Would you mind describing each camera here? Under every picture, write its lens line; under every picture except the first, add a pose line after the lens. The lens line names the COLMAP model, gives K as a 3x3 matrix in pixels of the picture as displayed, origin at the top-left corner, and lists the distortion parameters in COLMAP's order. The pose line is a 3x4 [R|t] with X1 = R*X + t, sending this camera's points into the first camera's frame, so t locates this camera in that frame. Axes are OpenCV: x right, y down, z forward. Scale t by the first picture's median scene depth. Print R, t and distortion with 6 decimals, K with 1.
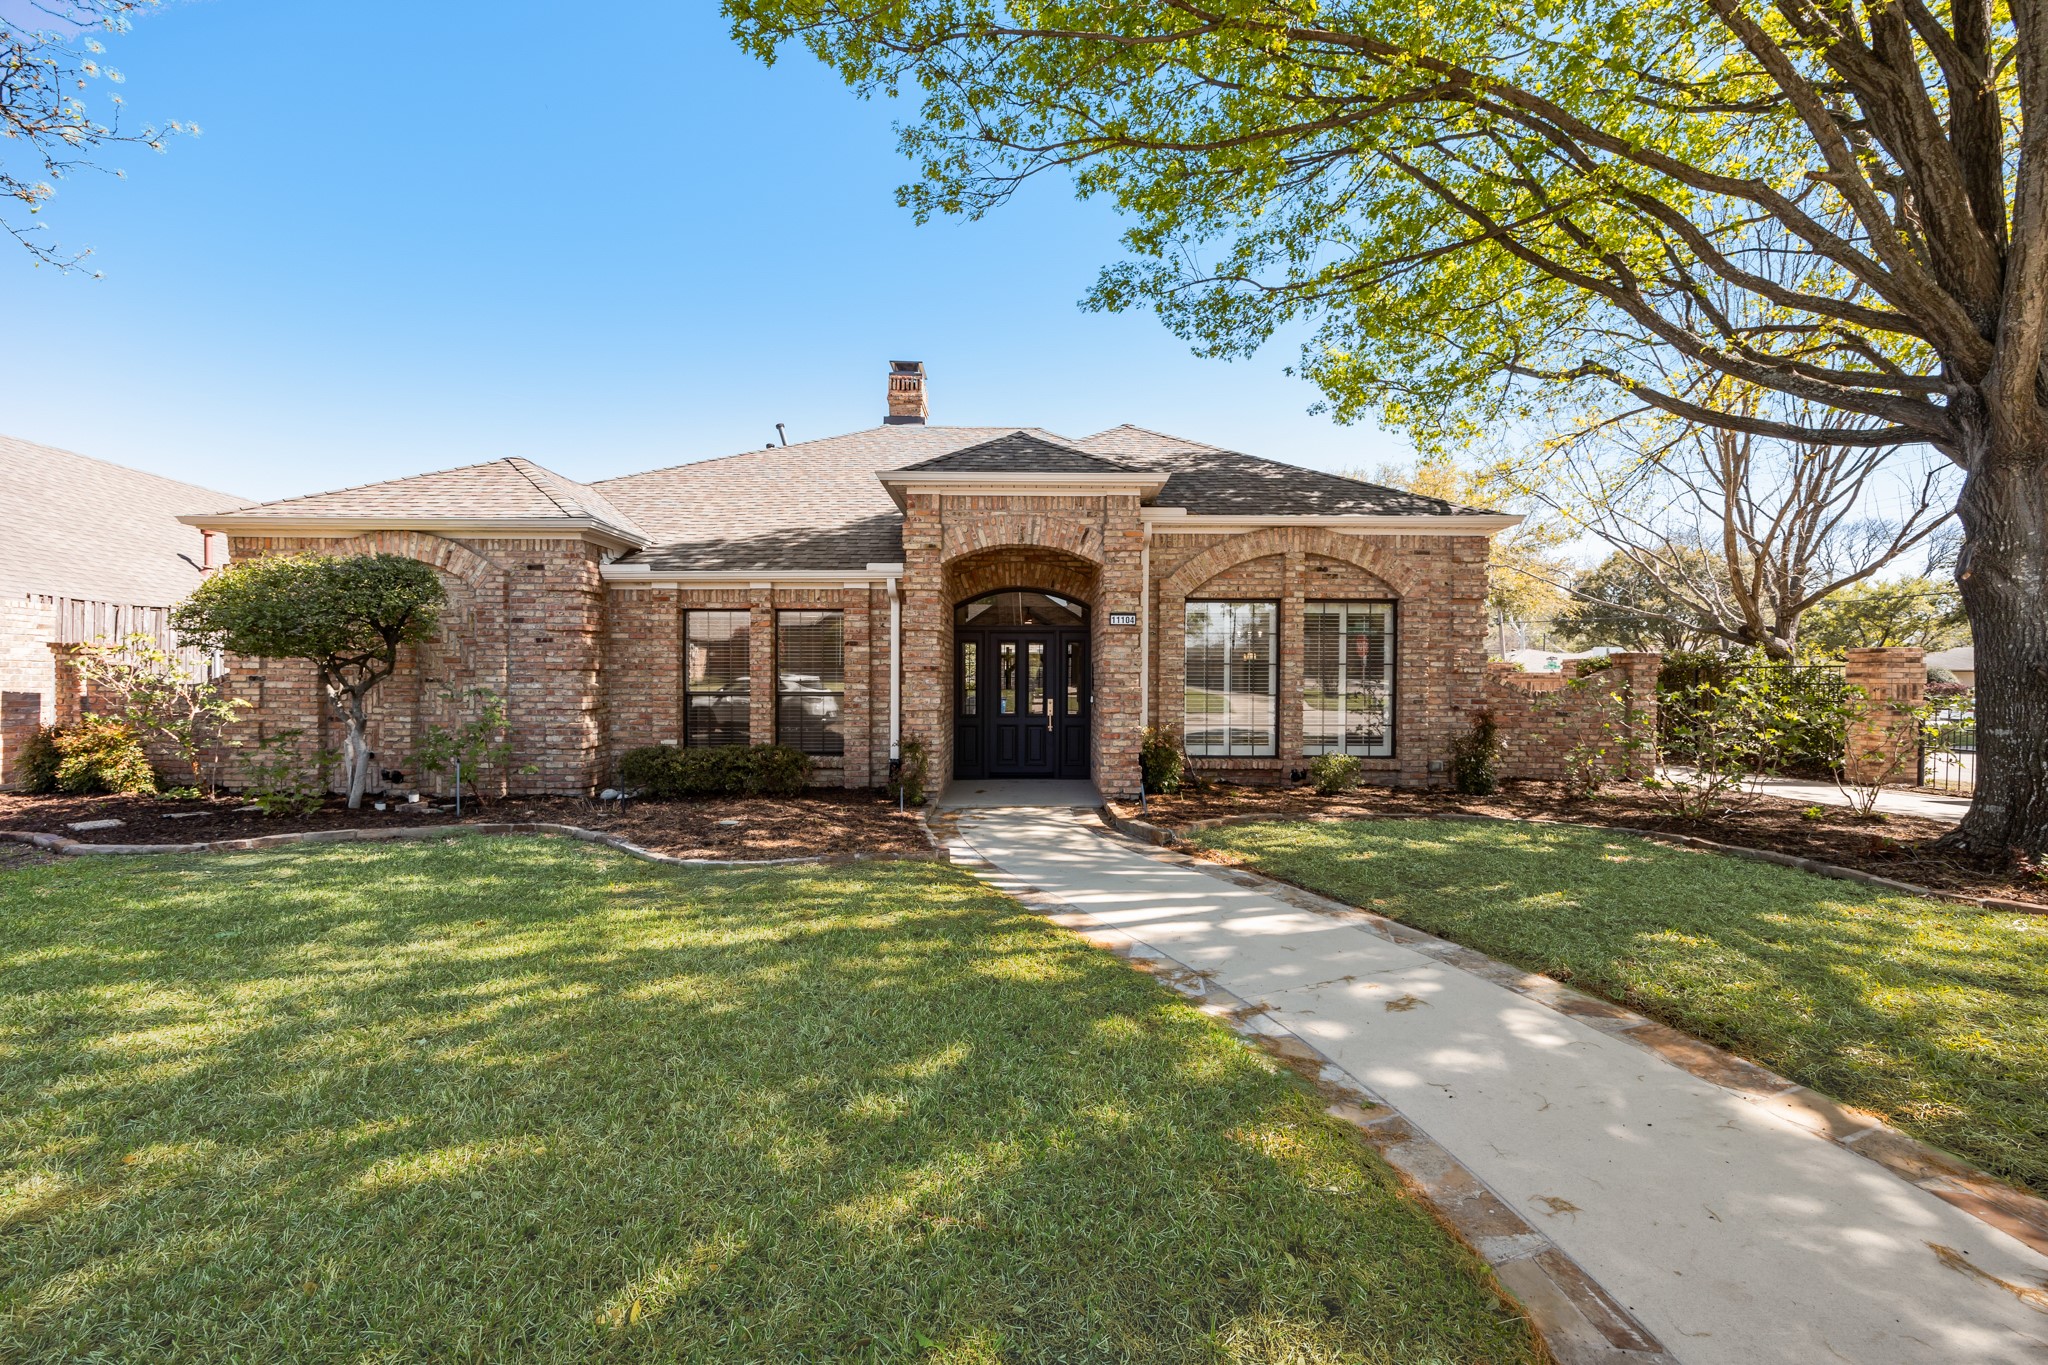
lens RADIAL K [[803.7, 0, 1023.2], [0, 803.7, 693.2], [0, 0, 1]] dist [0.000896, -0.000031]
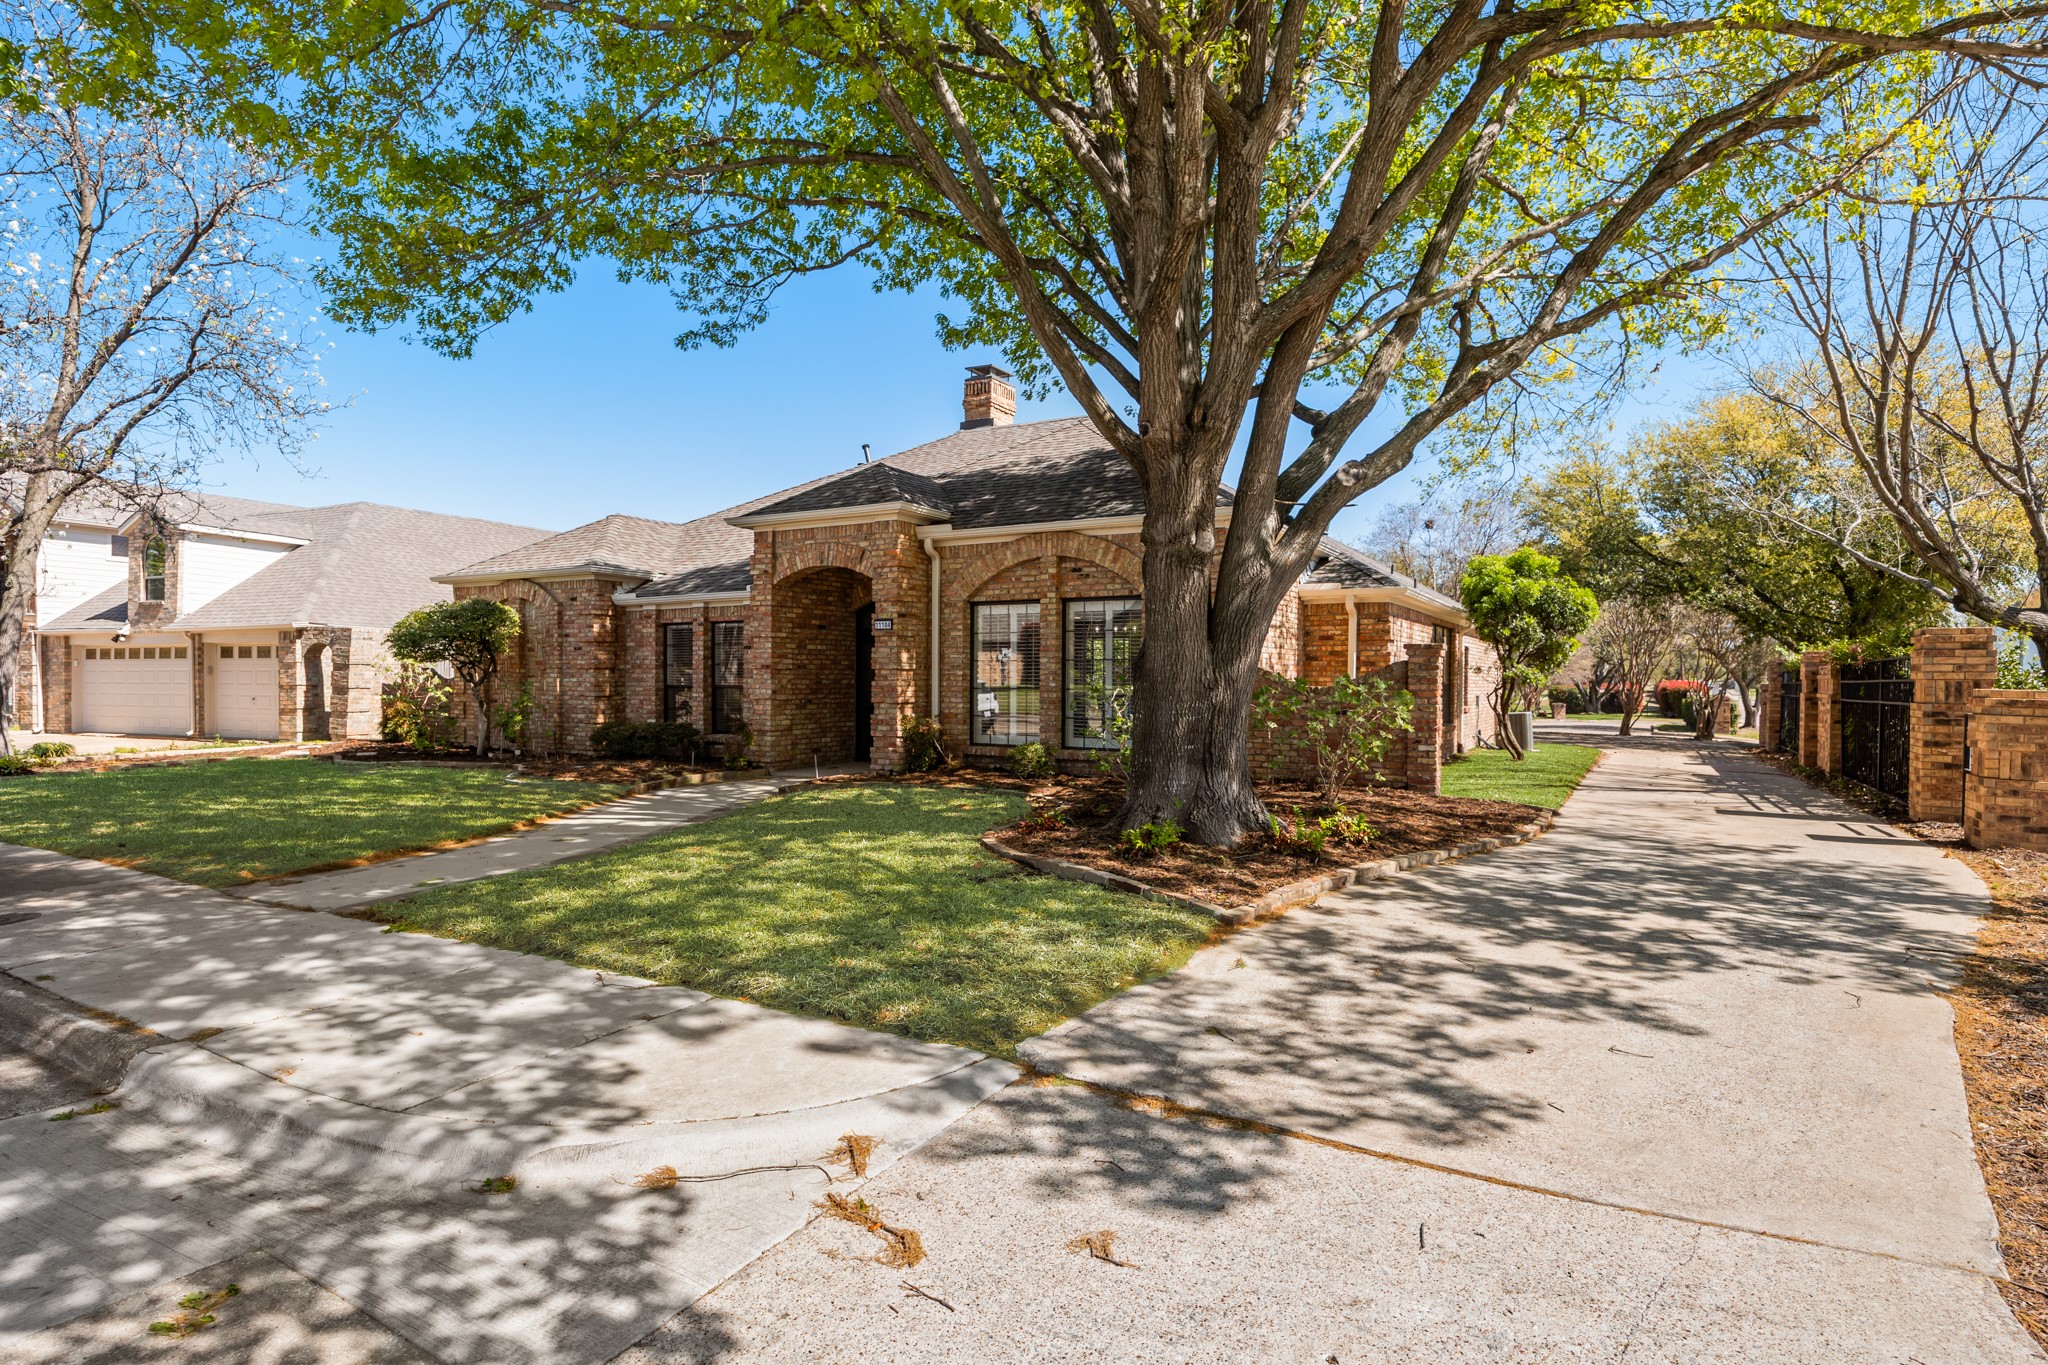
lens RADIAL K [[1172.7, 0, 1020.7], [0, 1172.7, 681.9], [0, 0, 1]] dist [-0.004436, -0.000080]
pose [[0.843378, -0.000481, -0.537320, 1.157865], [-0.013798, 0.999650, -0.022551, 0.029973], [0.537143, 0.026433, 0.843077, -0.345427]]
